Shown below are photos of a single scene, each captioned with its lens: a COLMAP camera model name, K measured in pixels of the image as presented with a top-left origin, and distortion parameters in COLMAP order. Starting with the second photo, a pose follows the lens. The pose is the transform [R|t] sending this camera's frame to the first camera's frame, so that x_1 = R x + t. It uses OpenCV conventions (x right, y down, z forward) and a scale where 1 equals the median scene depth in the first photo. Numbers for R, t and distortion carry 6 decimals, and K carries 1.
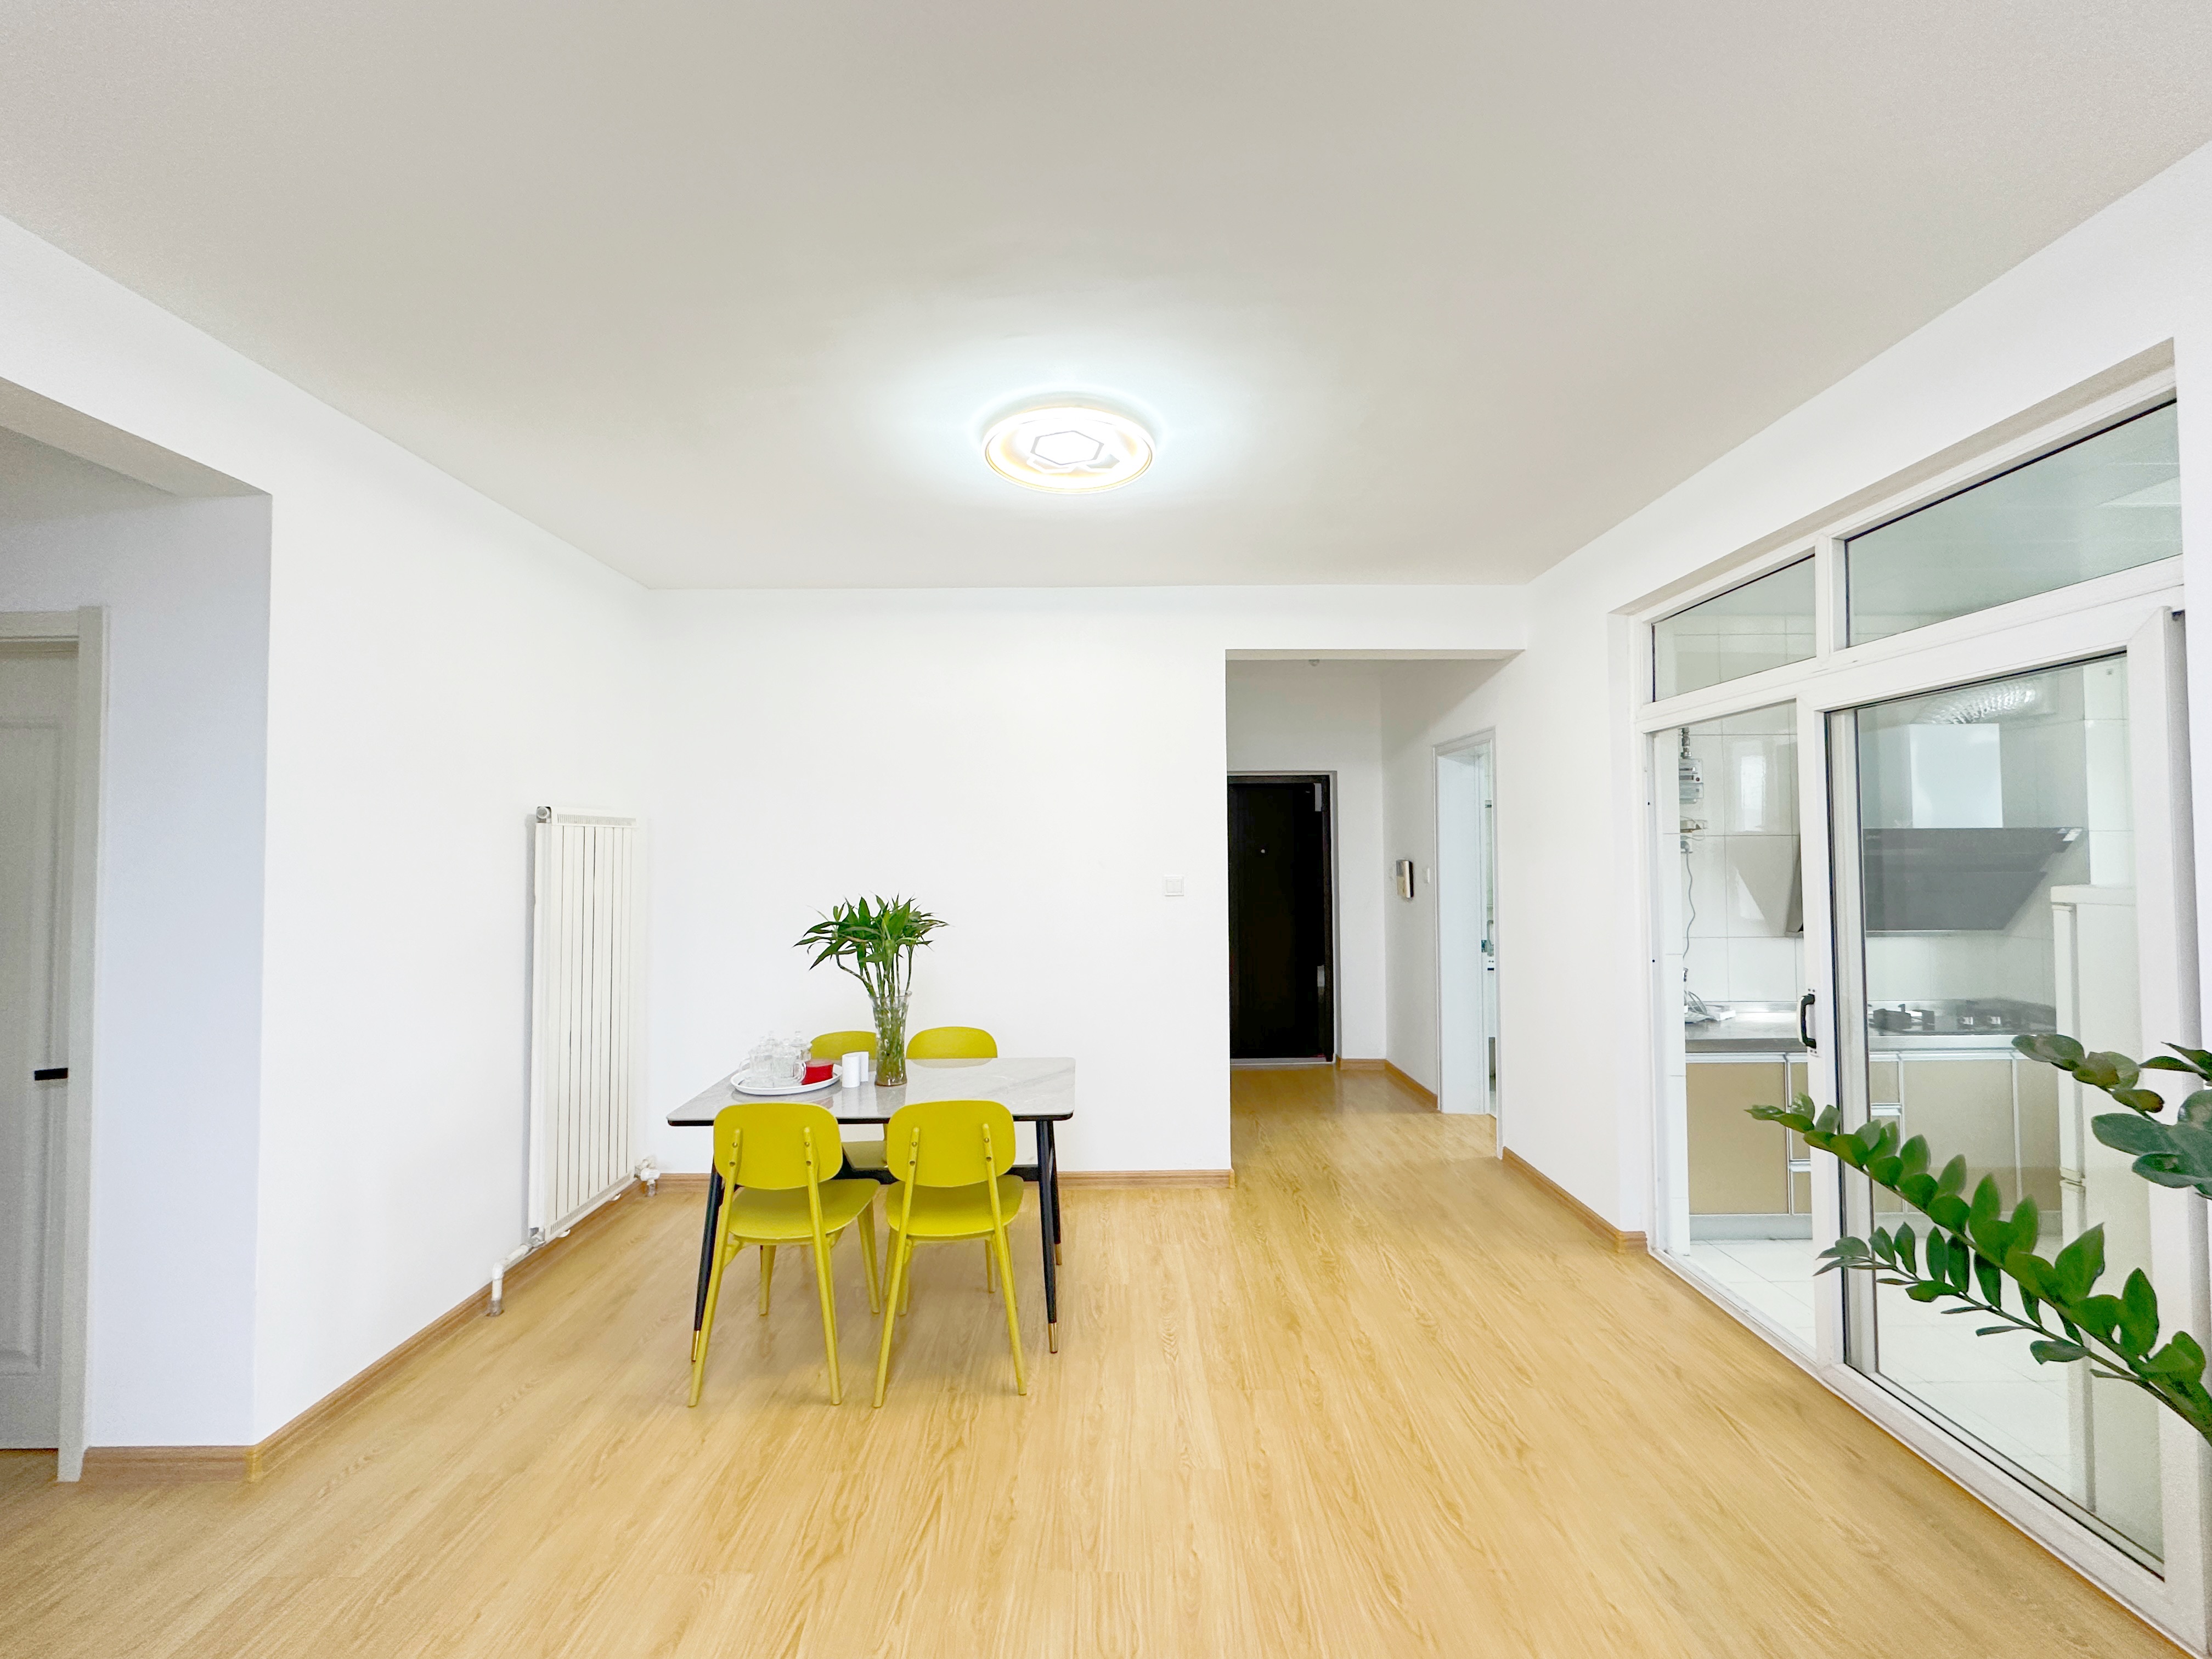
lens RADIAL K [[889.3, 0, 1116.7], [0, 889.3, 822.9], [0, 0, 1]] dist [0.015703, 0.000138]
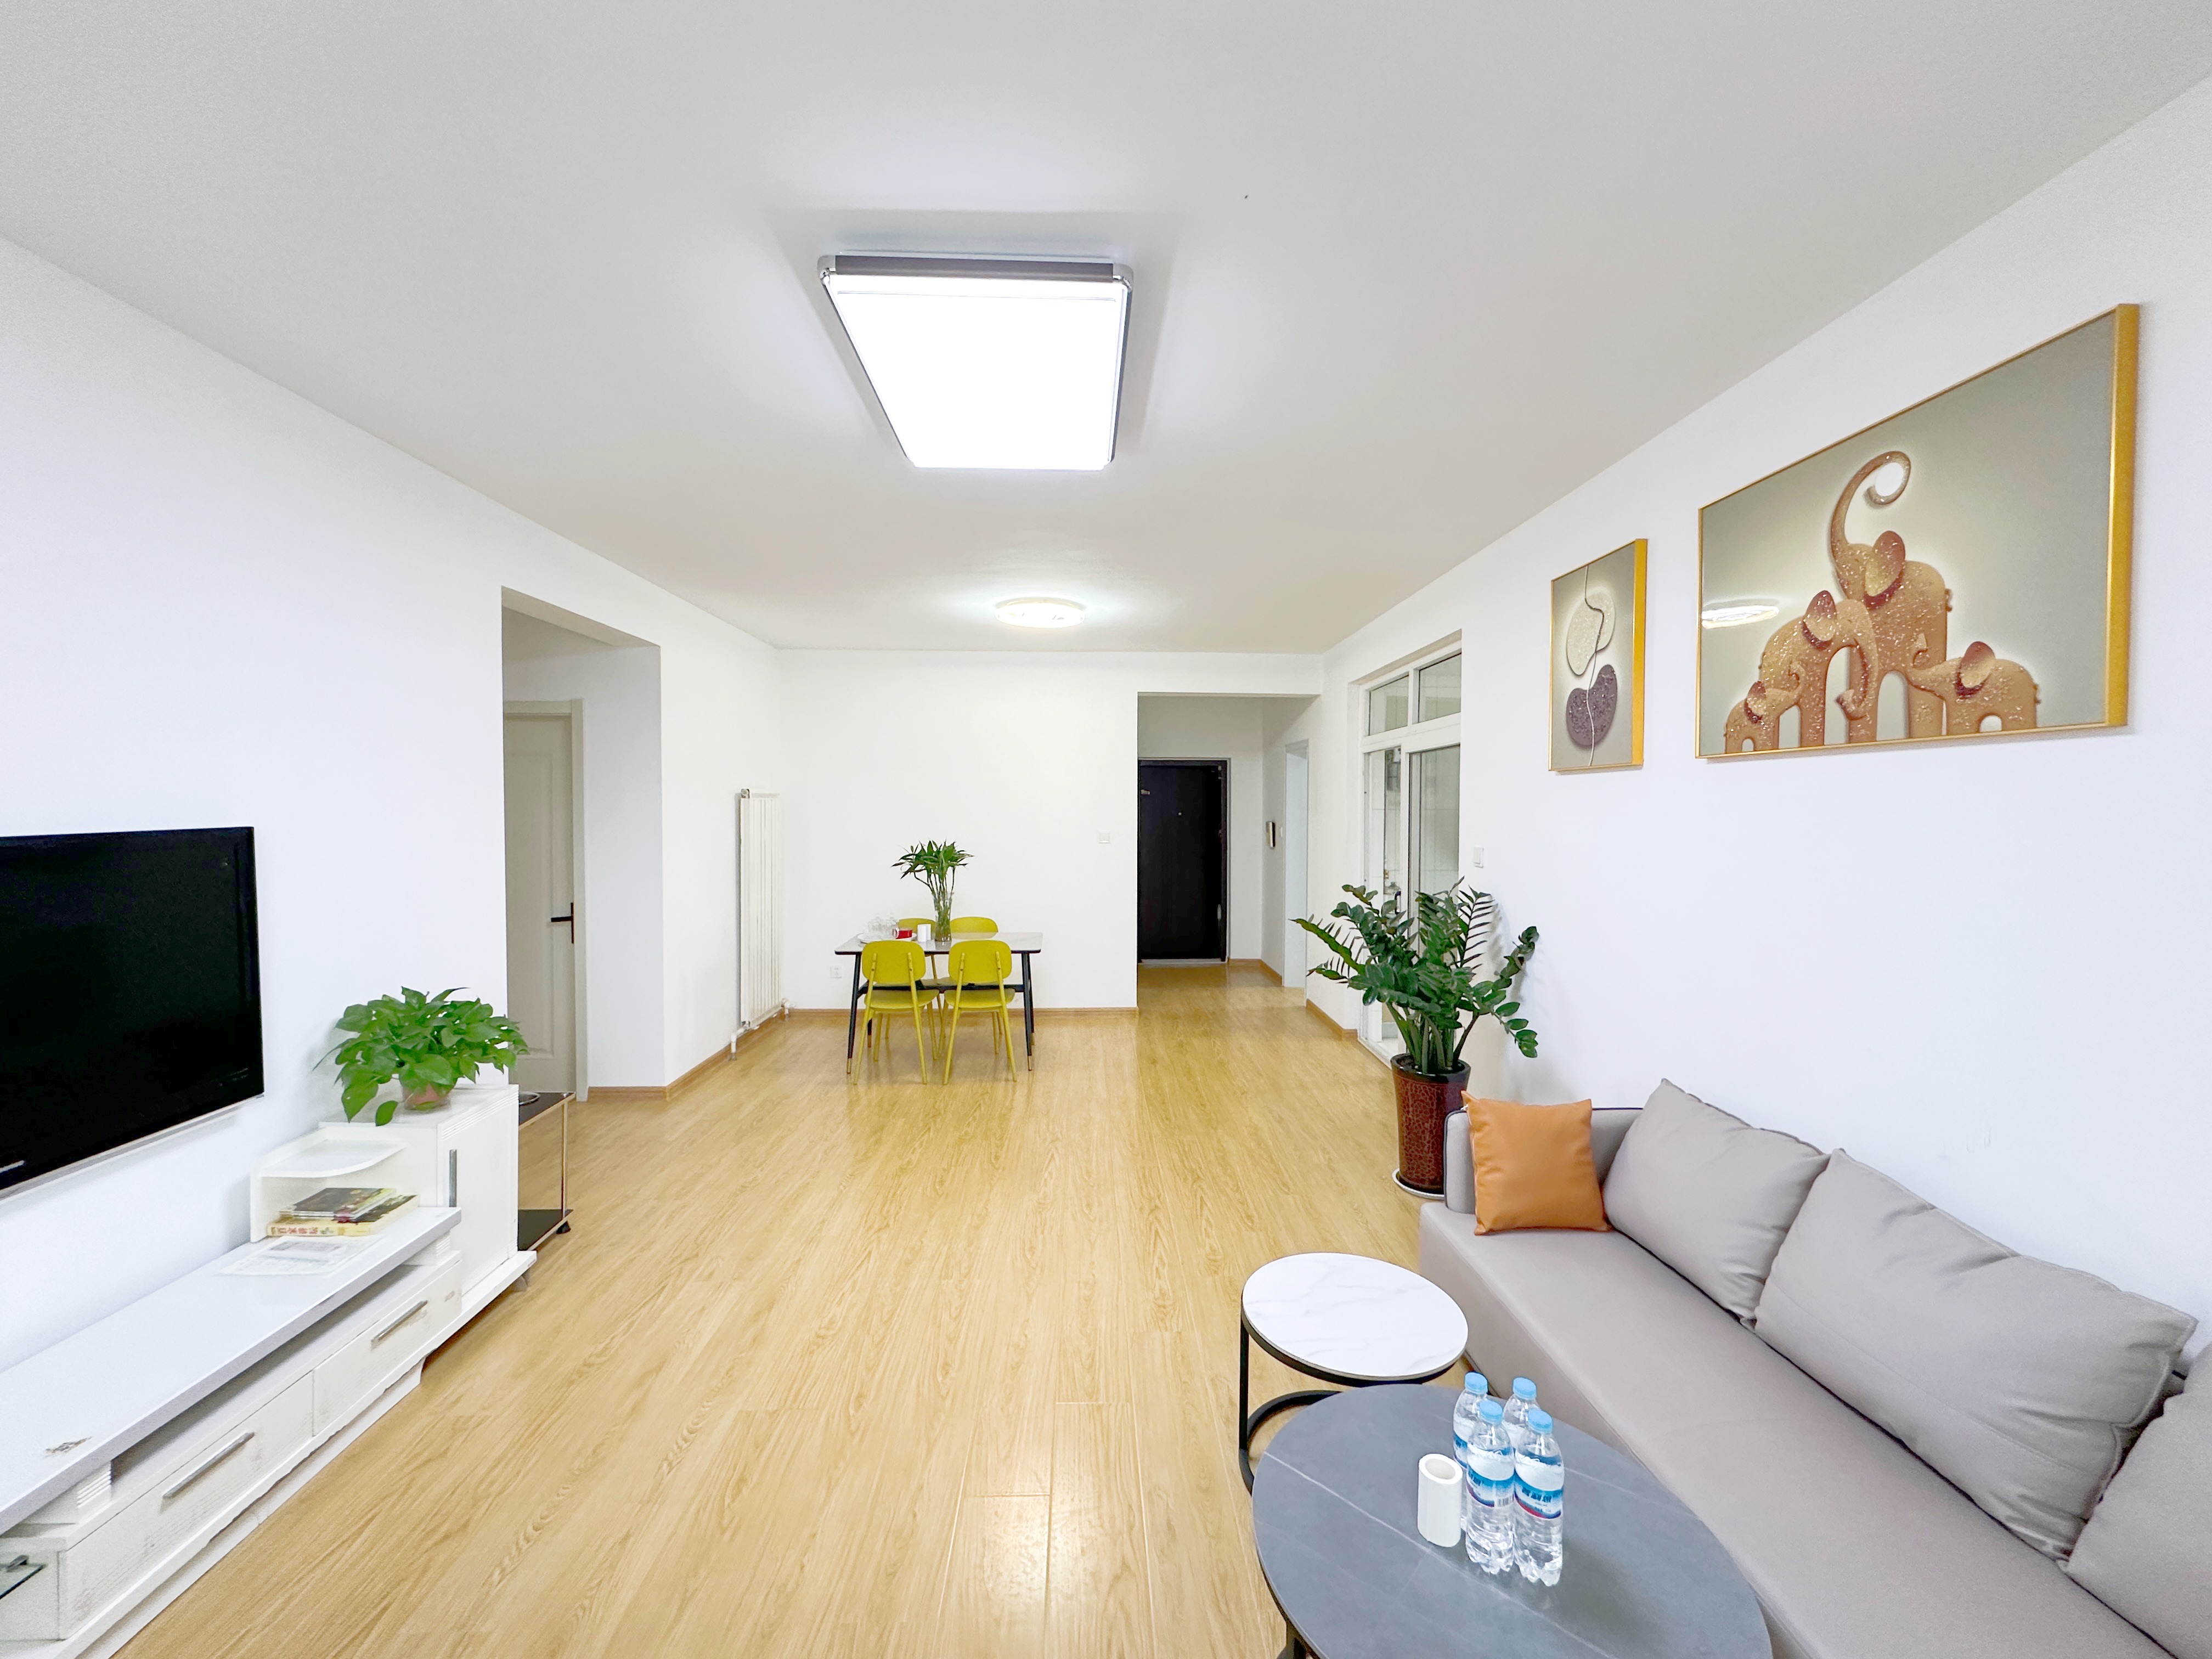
lens RADIAL K [[889.3, 0, 1106.8], [0, 889.3, 838.1], [0, 0, 1]] dist [0.015703, 0.000138]
pose [[0.999831, 0.008759, 0.016177, 0.056143], [-0.009852, 0.997584, 0.068763, -0.052887], [-0.015536, -0.068911, 0.997502, -0.840879]]
